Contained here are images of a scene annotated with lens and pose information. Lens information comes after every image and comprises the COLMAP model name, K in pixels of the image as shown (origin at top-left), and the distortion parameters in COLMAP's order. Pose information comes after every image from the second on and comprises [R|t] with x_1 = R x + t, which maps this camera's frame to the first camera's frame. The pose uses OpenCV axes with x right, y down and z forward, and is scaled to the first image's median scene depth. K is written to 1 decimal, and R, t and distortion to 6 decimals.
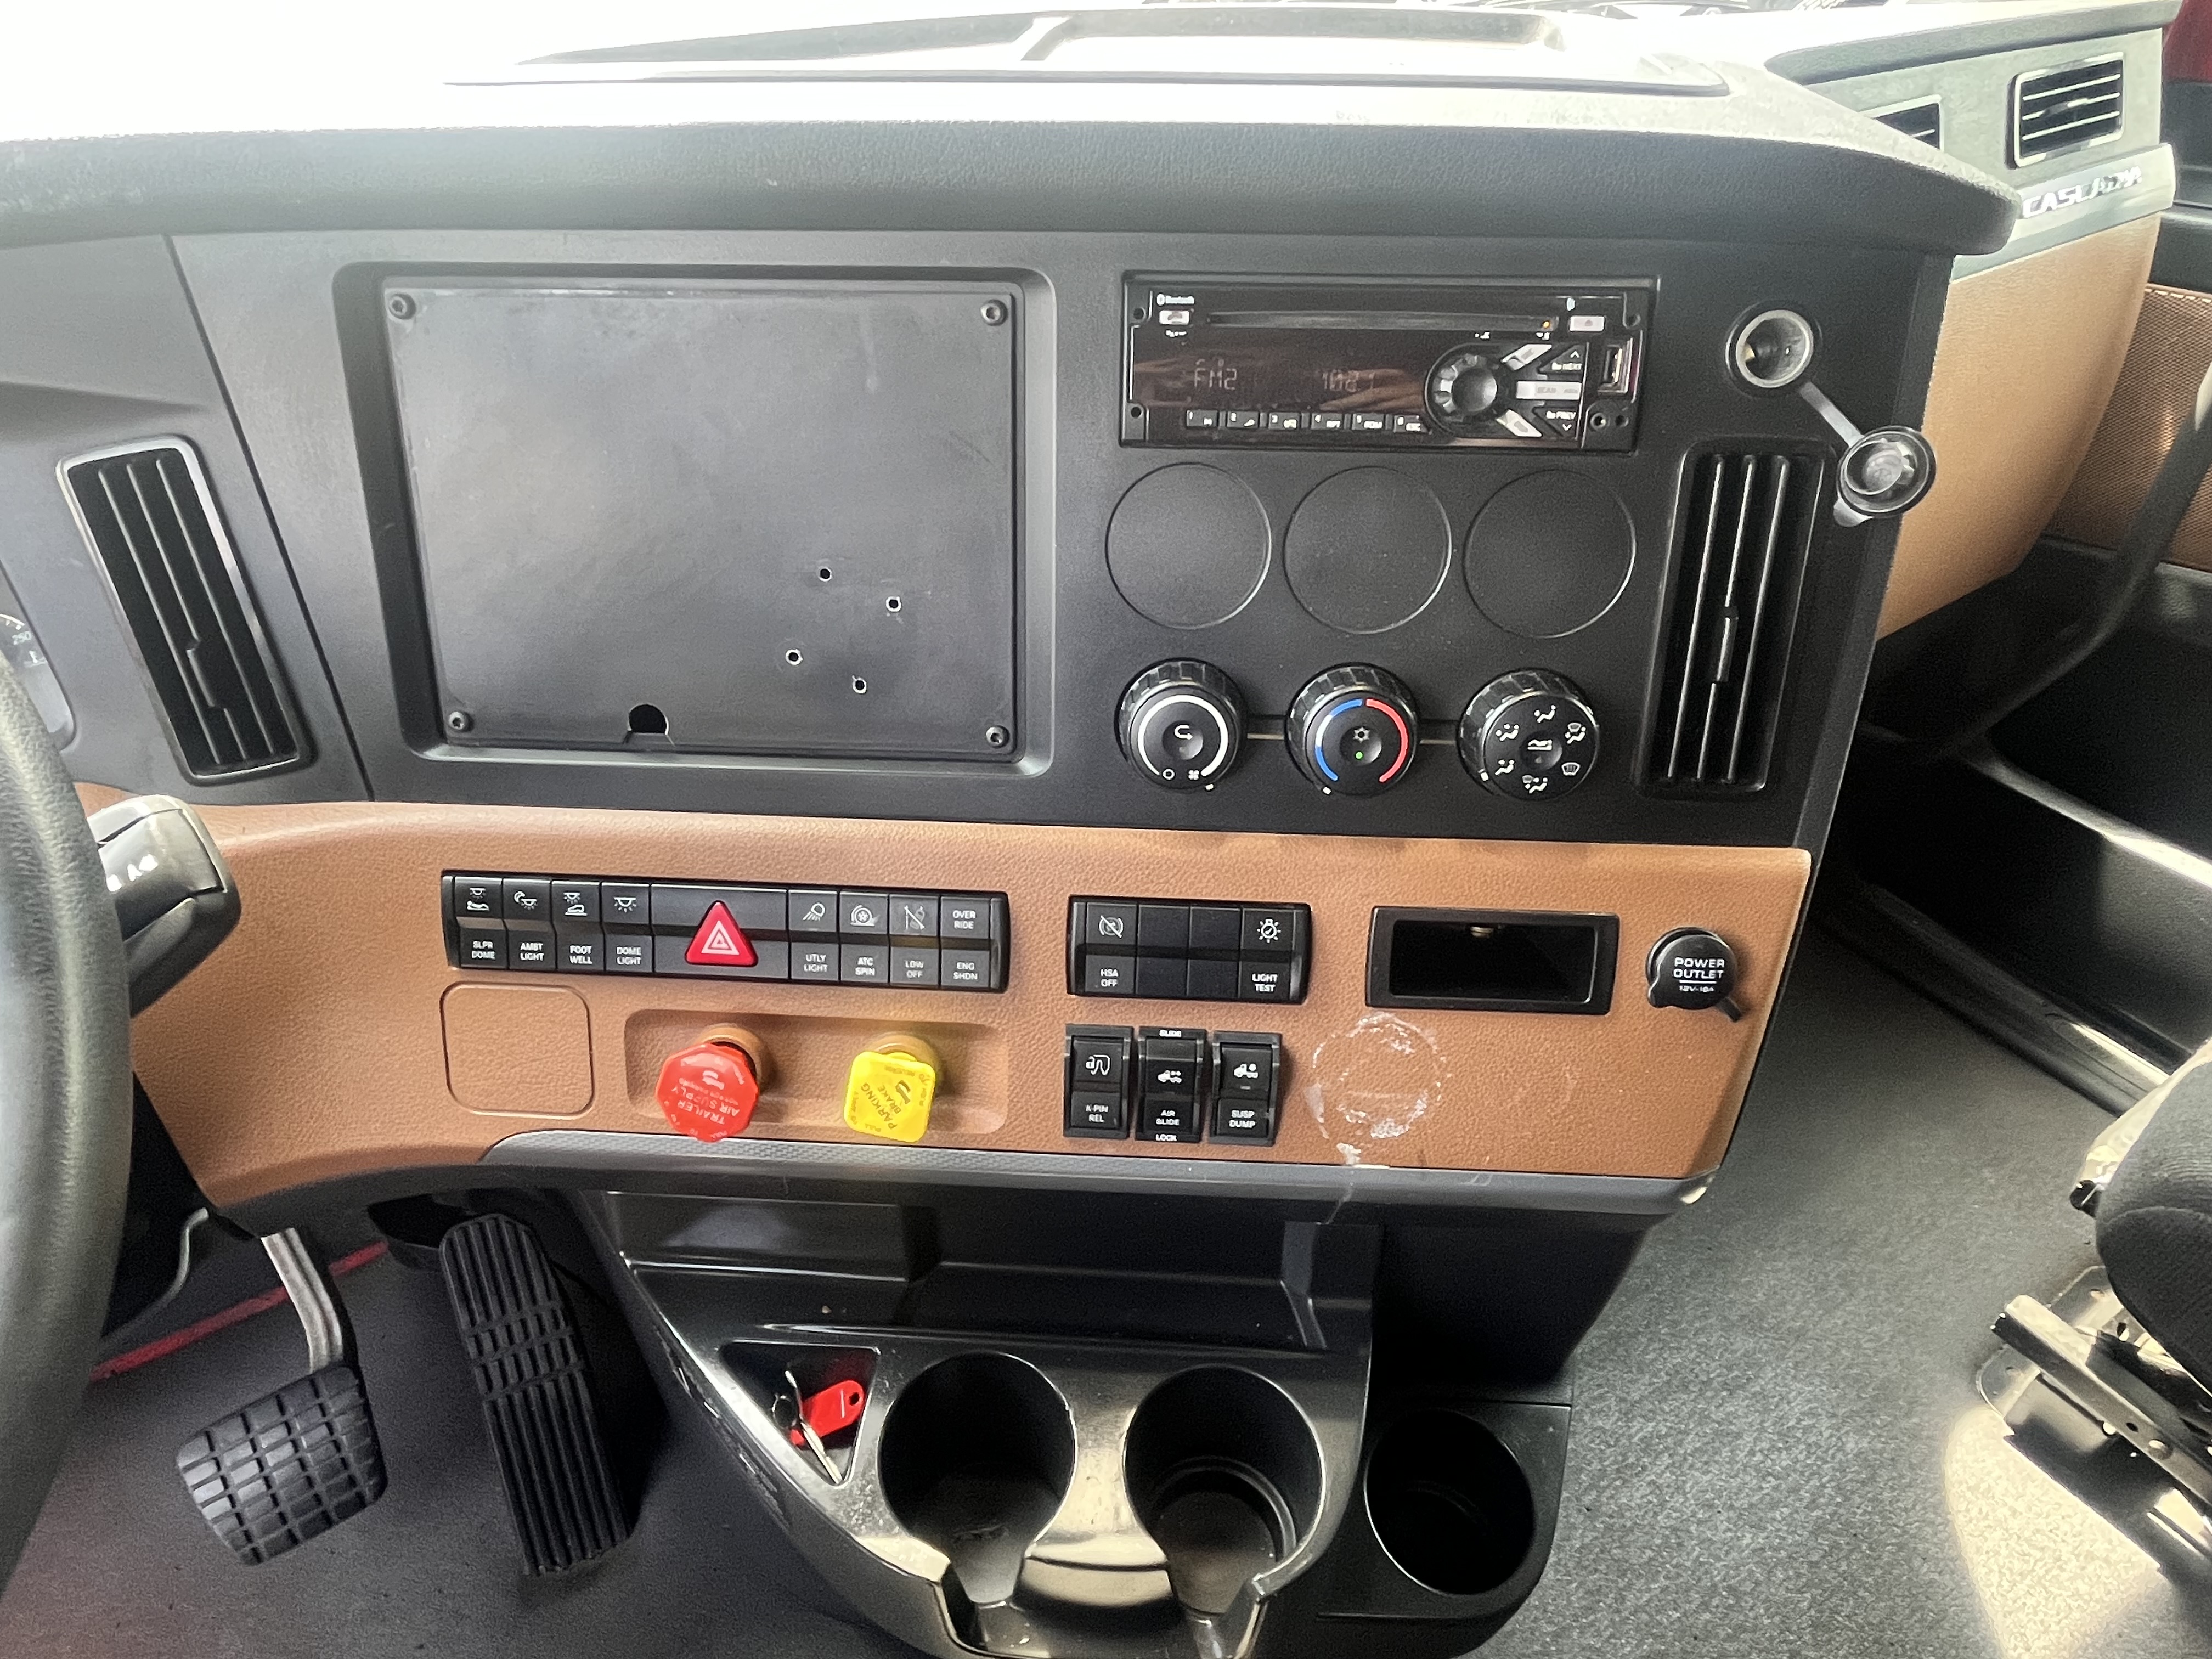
lens RADIAL K [[1326.3, 0, 1106.0], [0, 1326.3, 829.5], [0, 0, 1]] dist [0.001829, 0.000478]
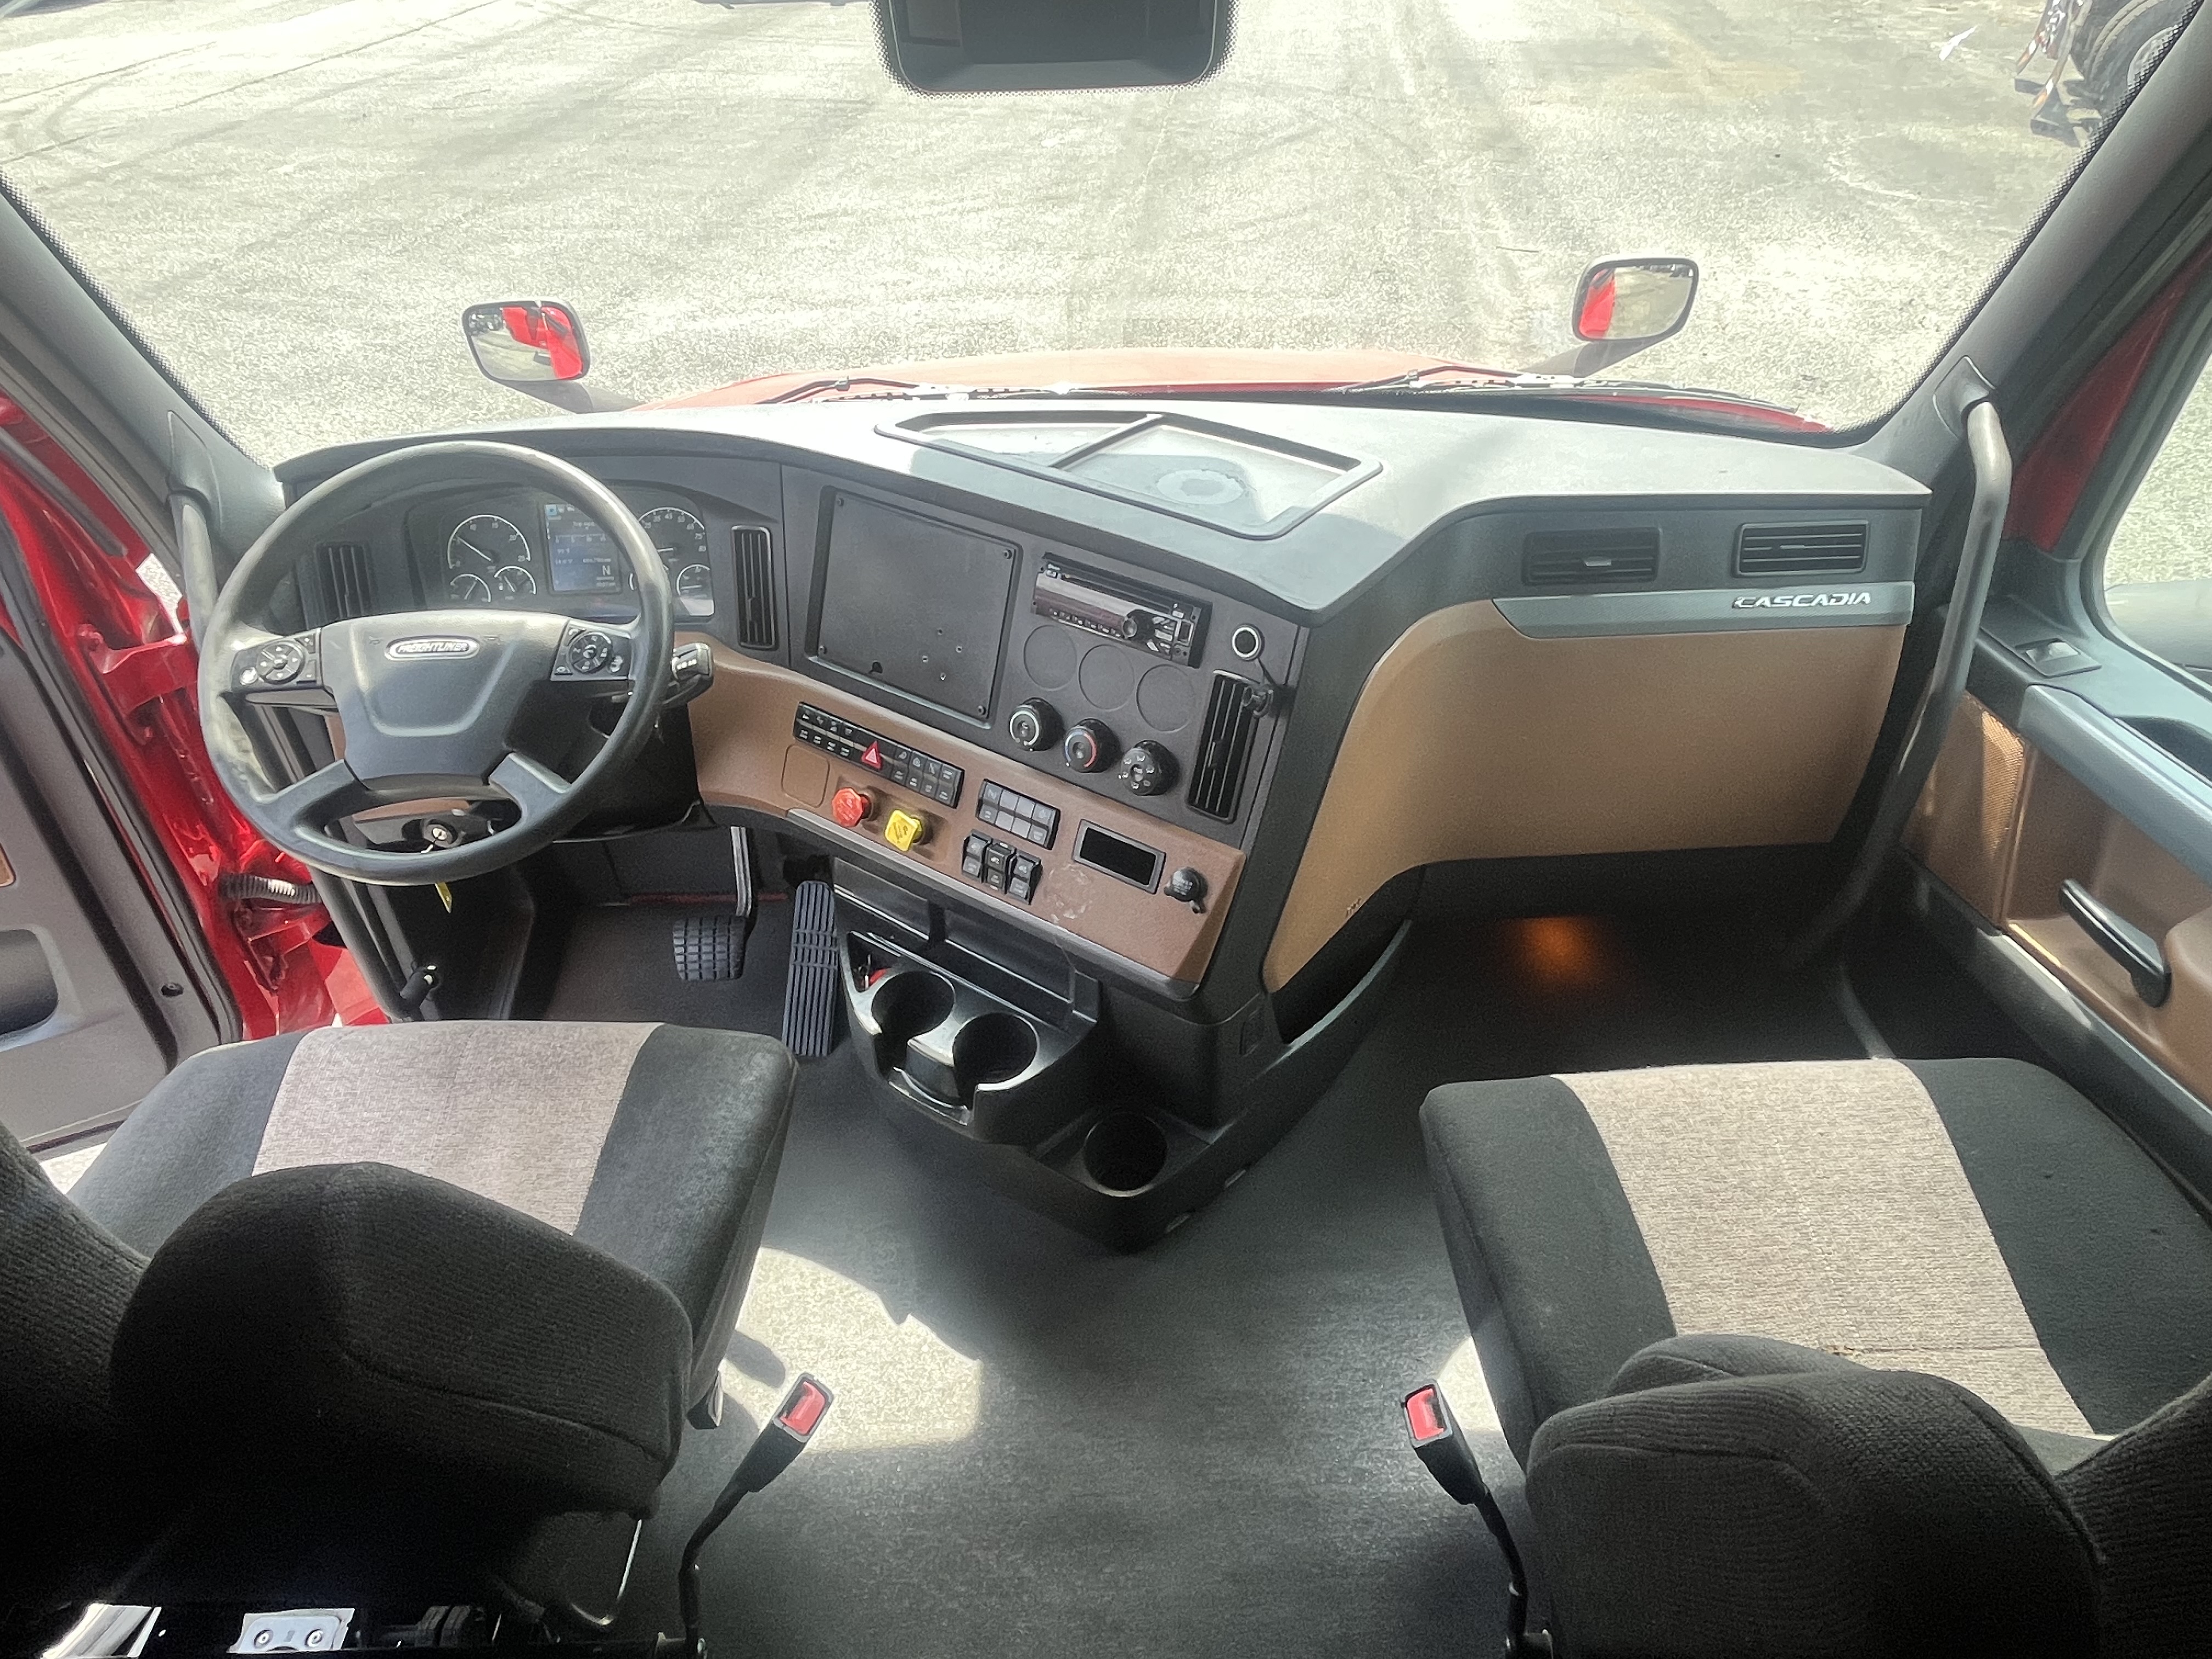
lens RADIAL K [[1326.3, 0, 1106.0], [0, 1326.3, 829.5], [0, 0, 1]] dist [0.001829, 0.000478]
pose [[0.854391, 0.315020, -0.413253, 1.208963], [-0.325022, 0.944488, 0.048000, -0.052731], [0.405433, 0.093305, 0.909350, -1.151886]]
